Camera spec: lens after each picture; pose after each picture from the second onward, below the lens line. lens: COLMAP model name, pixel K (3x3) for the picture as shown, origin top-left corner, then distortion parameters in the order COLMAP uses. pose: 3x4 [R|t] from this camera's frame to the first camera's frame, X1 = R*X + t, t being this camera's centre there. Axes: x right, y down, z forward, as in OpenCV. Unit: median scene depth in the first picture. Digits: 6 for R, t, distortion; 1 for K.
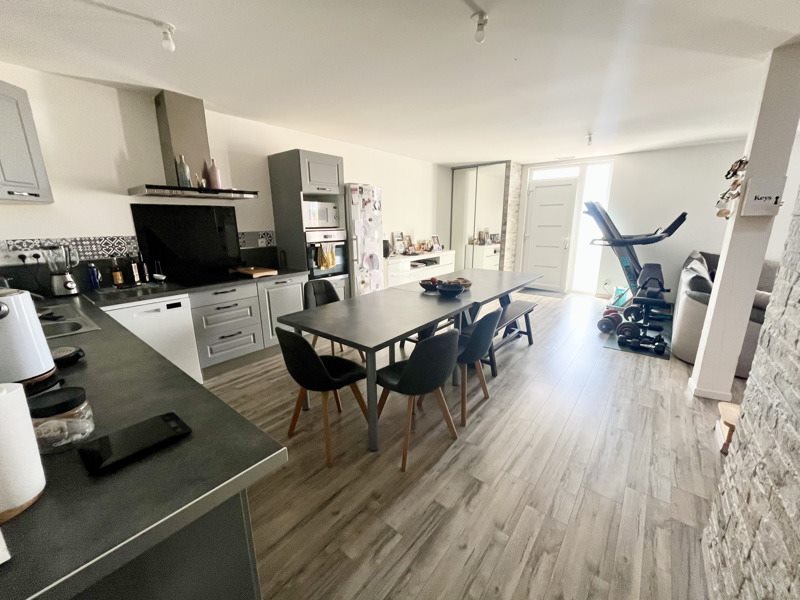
lens RADIAL K [[322.8, 0, 399.1], [0, 322.8, 299.6], [0, 0, 1]] dist [-0.008534, 0.000253]
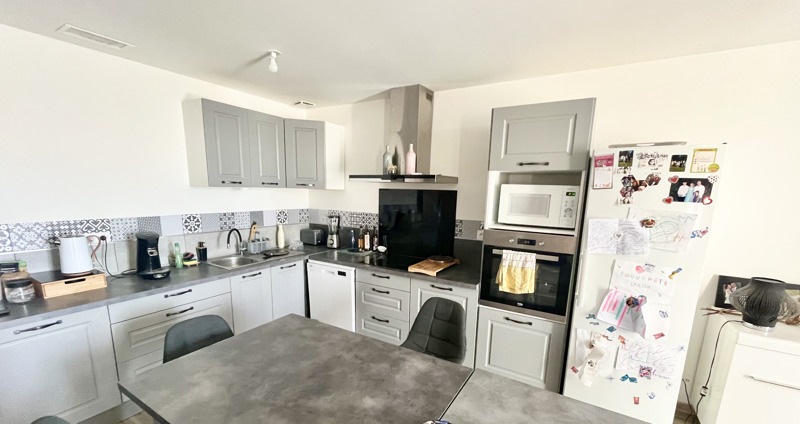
lens RADIAL K [[333.0, 0, 377.3], [0, 333.0, 253.6], [0, 0, 1]] dist [0.000855, -0.000004]
pose [[0.092206, 0.206928, -0.974001, 0.424128], [-0.253627, 0.950786, 0.177986, -0.256230], [0.962897, 0.230622, 0.140151, 0.779527]]
